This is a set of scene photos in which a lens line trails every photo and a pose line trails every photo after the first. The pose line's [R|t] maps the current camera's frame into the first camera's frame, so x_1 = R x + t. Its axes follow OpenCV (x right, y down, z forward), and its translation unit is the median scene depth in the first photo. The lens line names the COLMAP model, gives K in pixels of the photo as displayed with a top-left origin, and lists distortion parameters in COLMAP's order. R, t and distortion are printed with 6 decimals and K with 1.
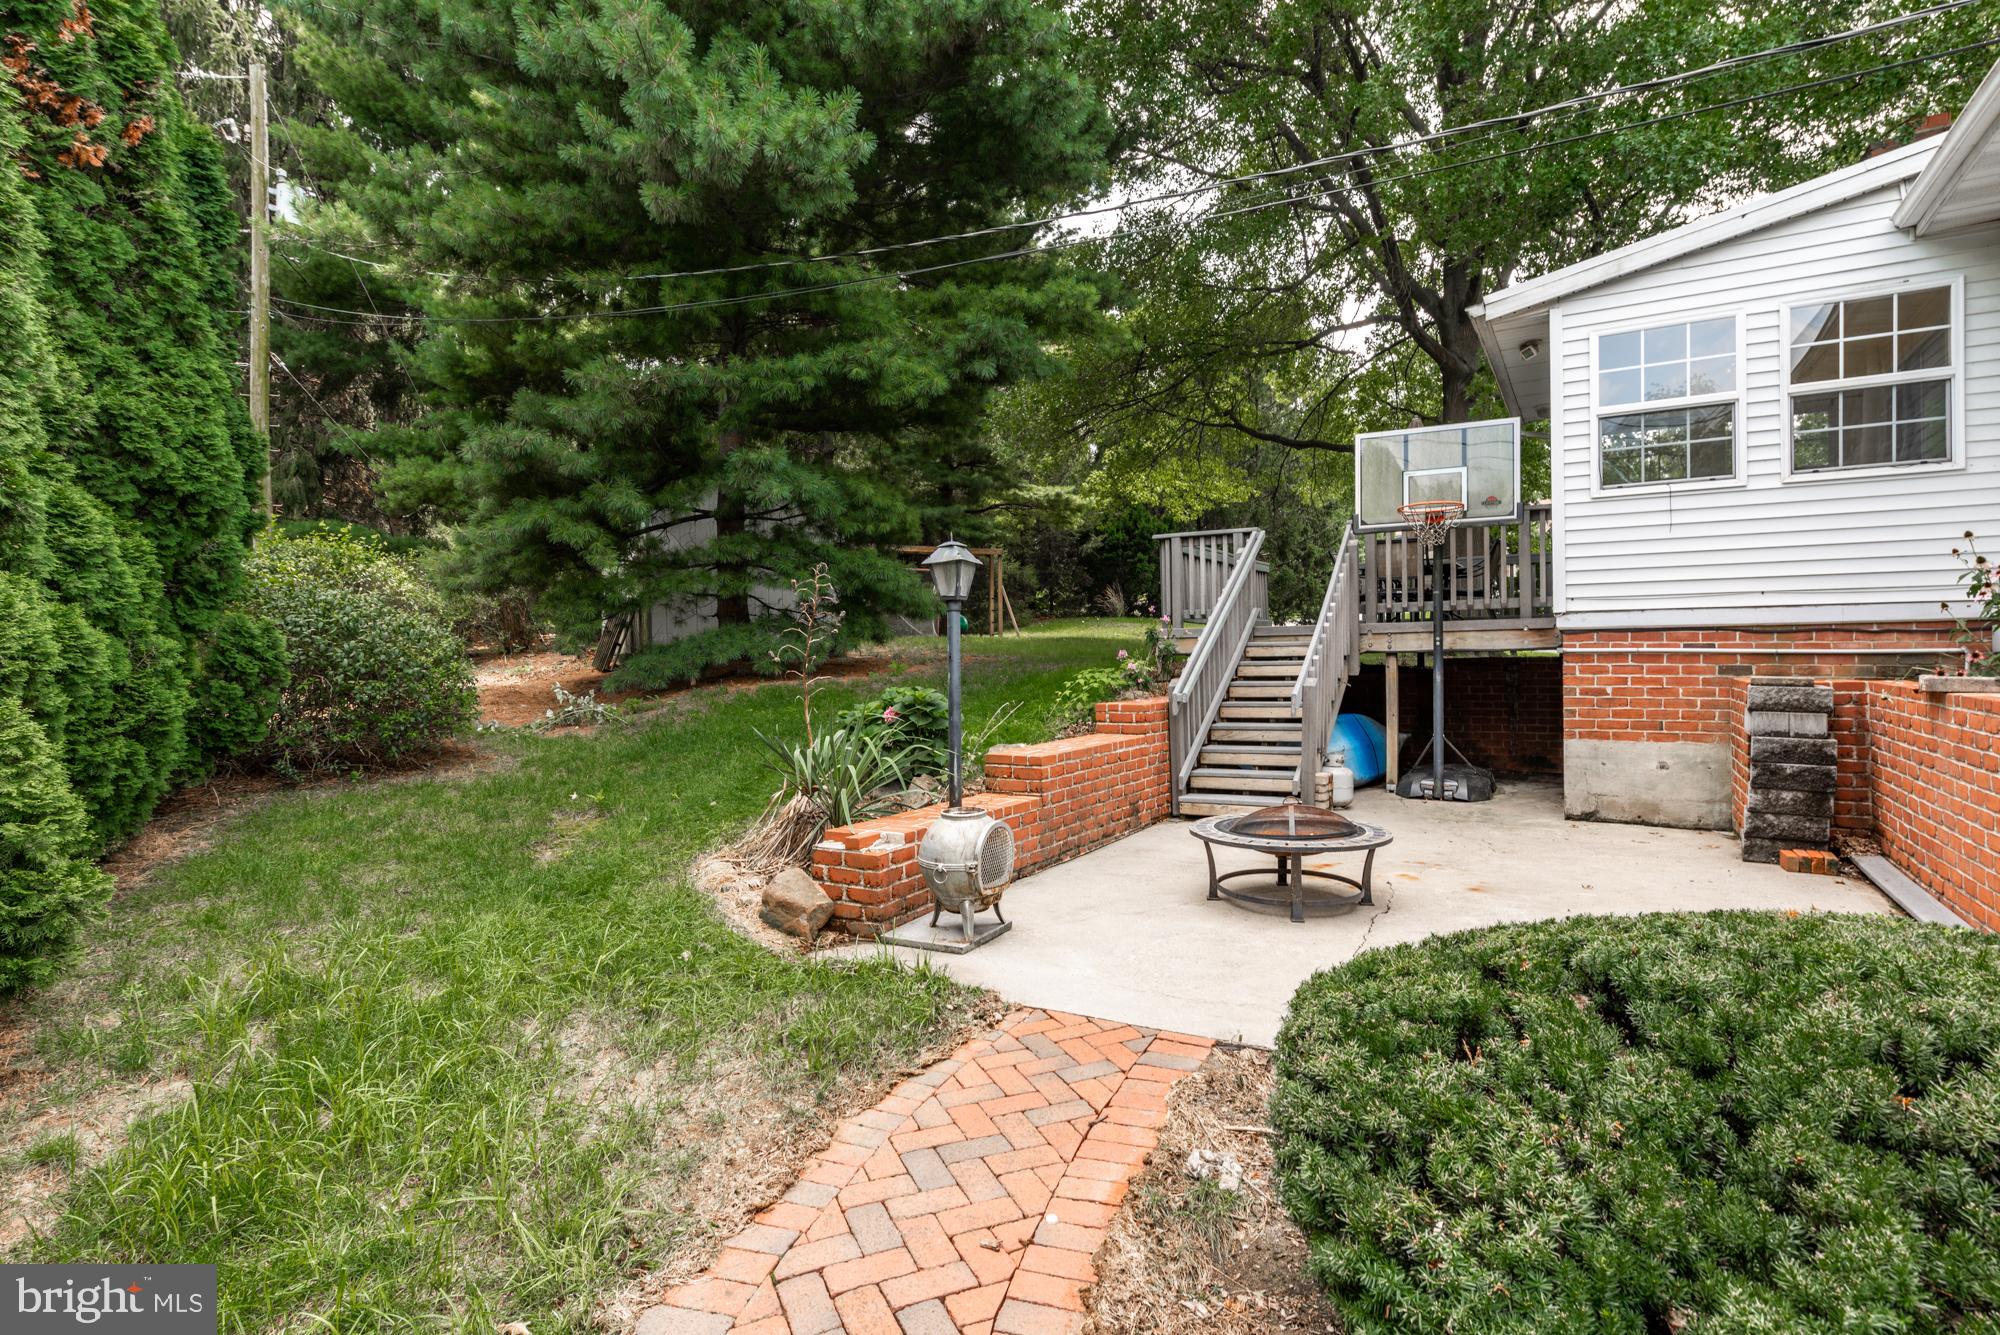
lens RADIAL K [[1115.1, 0, 999.1], [0, 1115.1, 660.2], [0, 0, 1]] dist [0.002123, 0.000125]
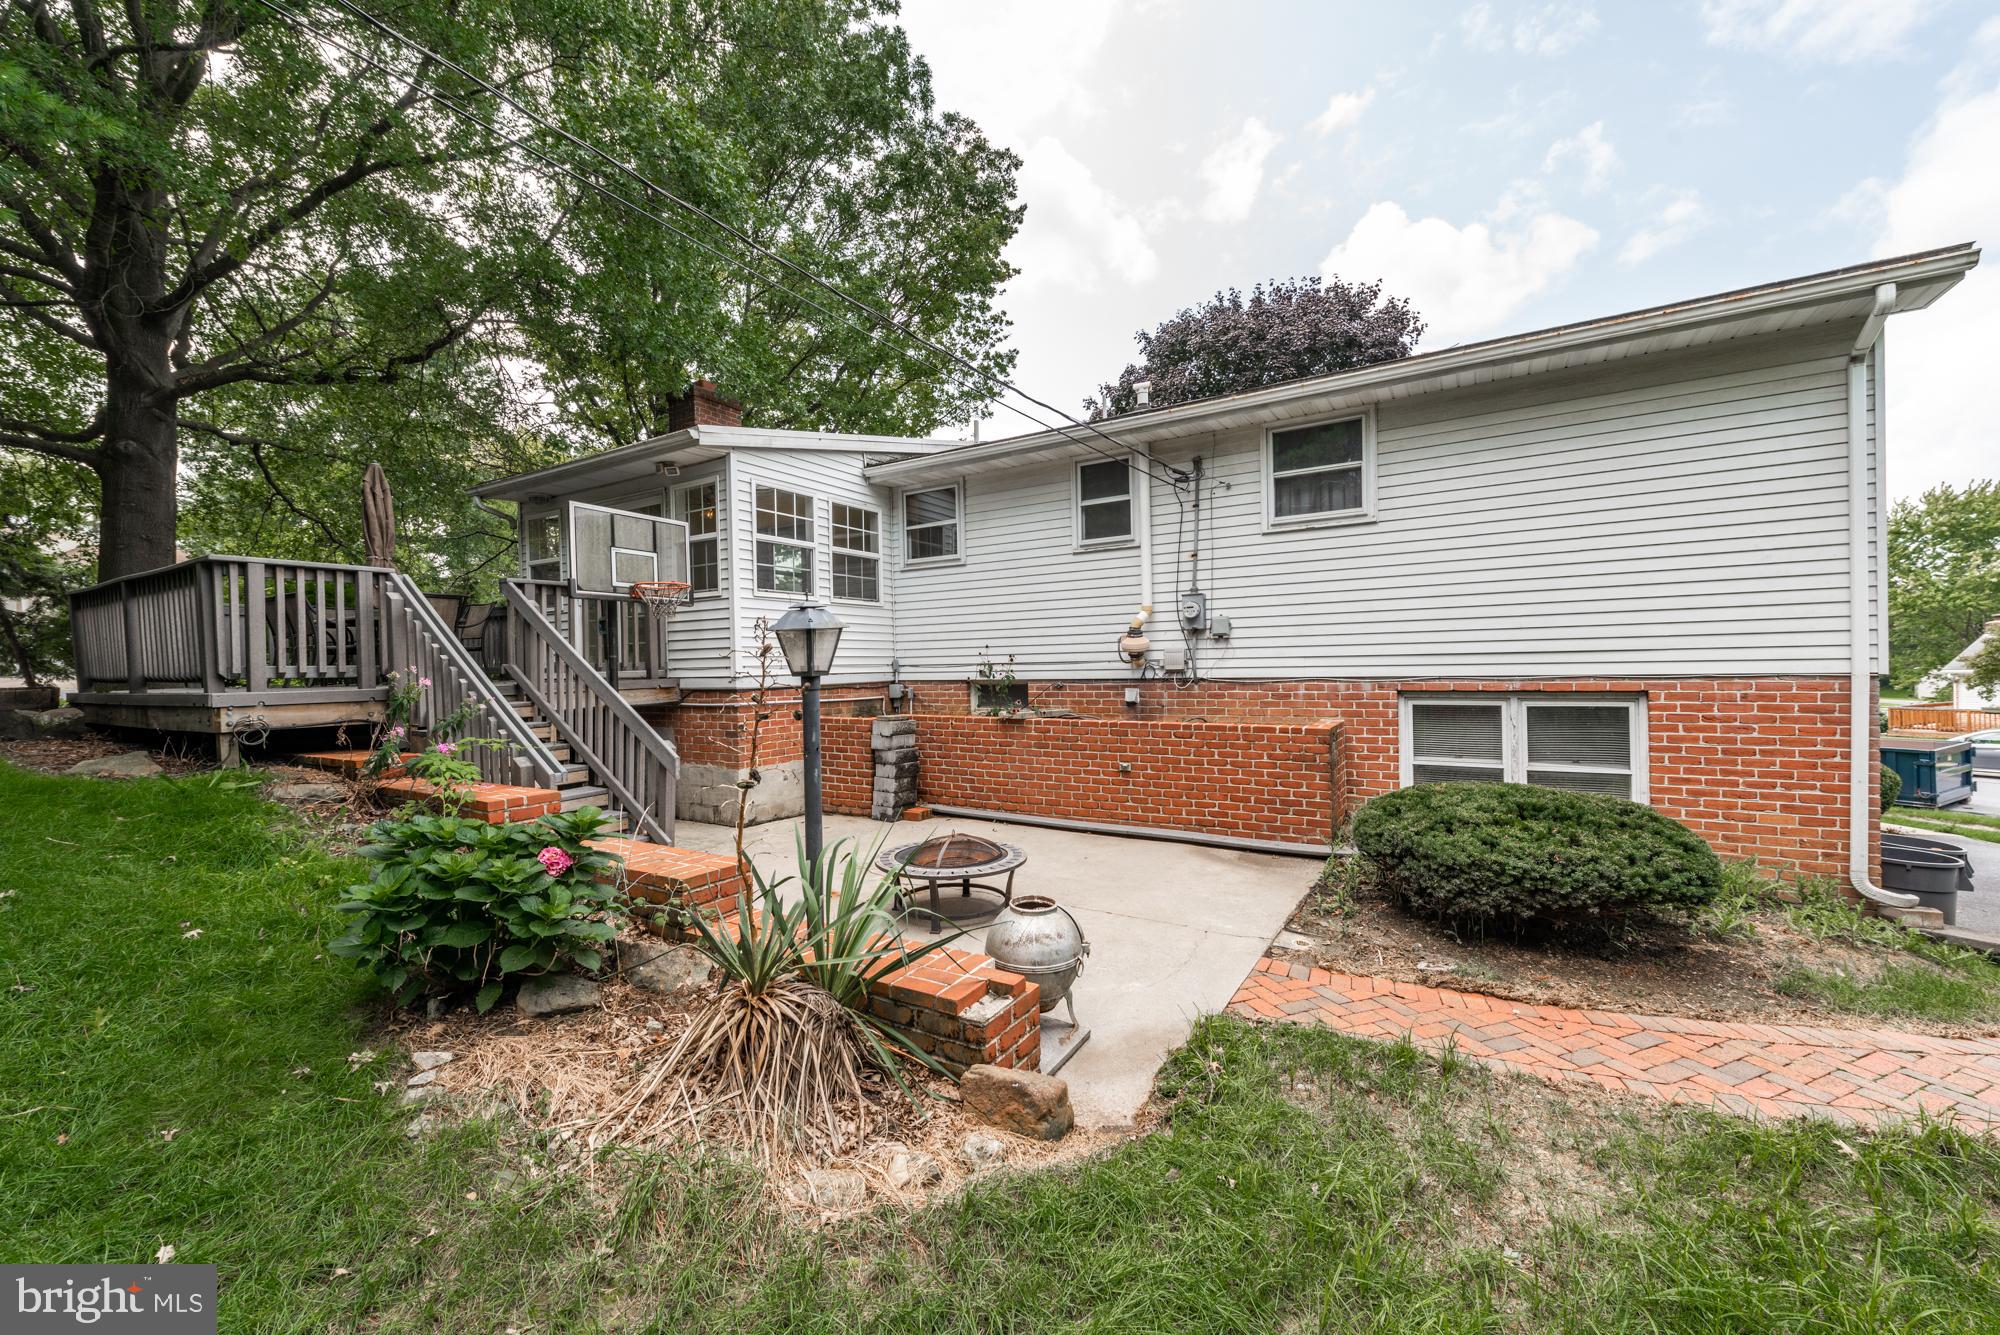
lens RADIAL K [[799.7, 0, 999.0], [0, 799.7, 675.6], [0, 0, 1]] dist [0.000065, -0.000064]
pose [[-0.014508, -0.000402, 0.999895, -0.525501], [0.016592, 0.999862, 0.000642, -0.042481], [-0.999757, 0.016599, -0.014500, 0.753949]]
